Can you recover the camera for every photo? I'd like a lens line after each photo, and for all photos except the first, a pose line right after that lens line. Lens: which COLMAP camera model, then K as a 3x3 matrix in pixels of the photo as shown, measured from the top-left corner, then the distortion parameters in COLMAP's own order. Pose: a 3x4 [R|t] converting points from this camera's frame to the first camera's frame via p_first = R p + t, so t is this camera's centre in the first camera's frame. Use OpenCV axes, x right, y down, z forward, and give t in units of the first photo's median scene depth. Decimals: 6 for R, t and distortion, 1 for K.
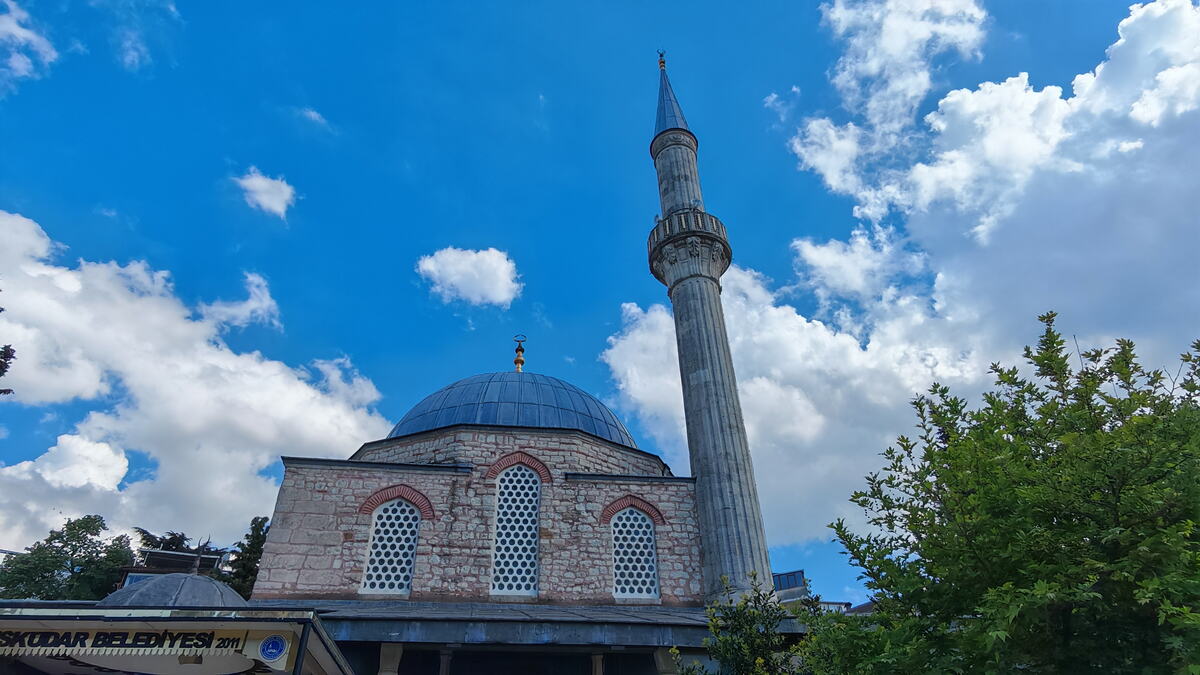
lens RADIAL K [[650.8, 0, 577.9], [0, 650.8, 326.5], [0, 0, 1]] dist [-0.032250, 0.010142]
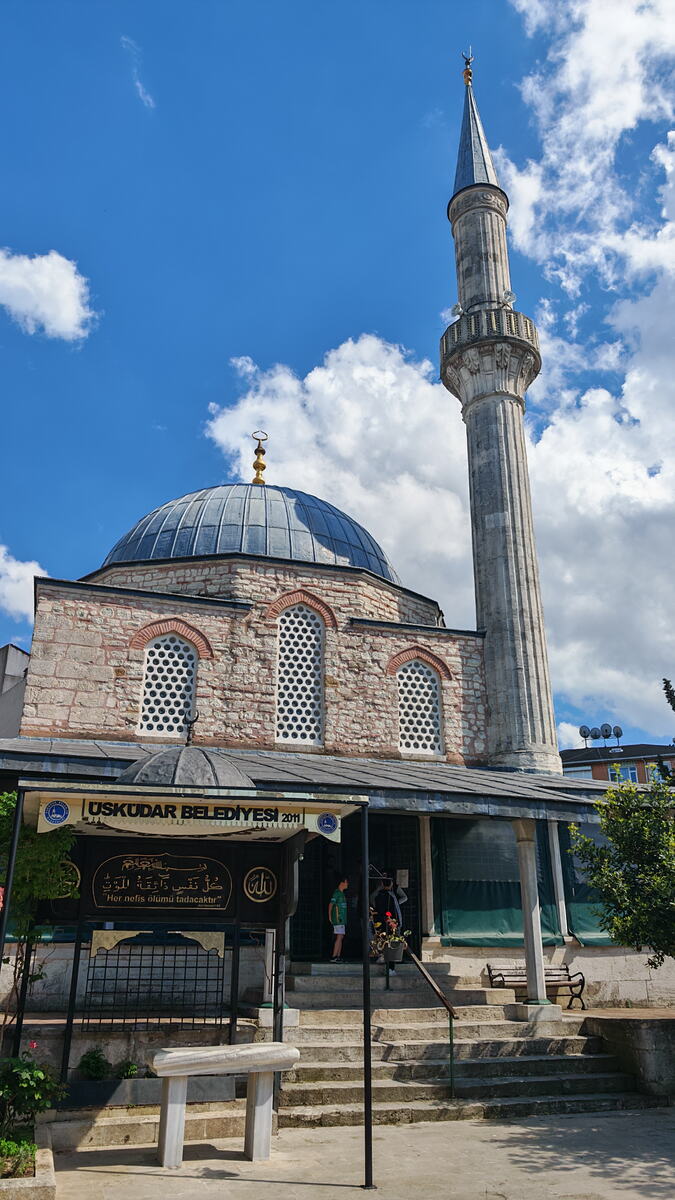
lens RADIAL K [[851.7, 0, 305.2], [0, 851.7, 599.7], [0, 0, 1]] dist [0.011969, -0.025043]
pose [[0.986636, 0.080990, 0.141389, -0.264834], [-0.114618, 0.961713, 0.248938, -0.089607], [-0.115814, -0.261817, 0.958143, -0.122269]]
